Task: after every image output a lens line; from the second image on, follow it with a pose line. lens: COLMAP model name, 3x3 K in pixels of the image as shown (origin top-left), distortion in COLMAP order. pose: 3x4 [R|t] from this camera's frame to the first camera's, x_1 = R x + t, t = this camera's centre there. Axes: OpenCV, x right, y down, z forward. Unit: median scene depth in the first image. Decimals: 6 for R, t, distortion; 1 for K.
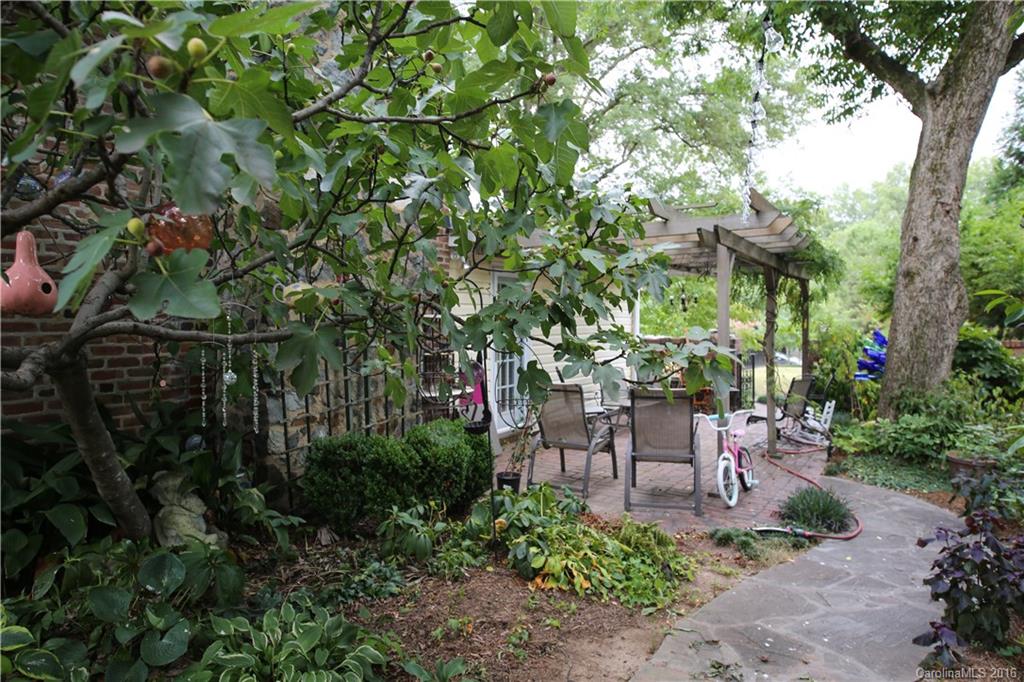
lens RADIAL K [[648.6, 0, 511.9], [0, 648.6, 348.8], [0, 0, 1]] dist [0.006584, -0.000208]
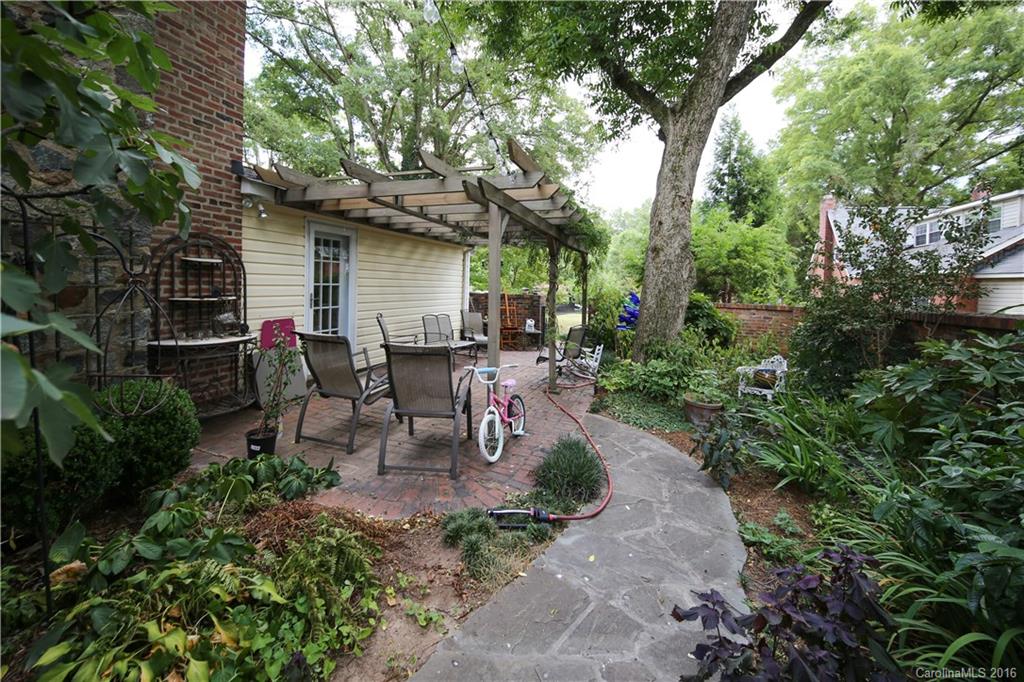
lens RADIAL K [[381.6, 0, 502.8], [0, 381.6, 278.8], [0, 0, 1]] dist [-0.000214, 0.000030]
pose [[0.983964, 0.041331, 0.173511, 0.182342], [-0.032325, 0.997995, -0.054416, -0.005475], [-0.175412, 0.047935, 0.983327, 0.310045]]
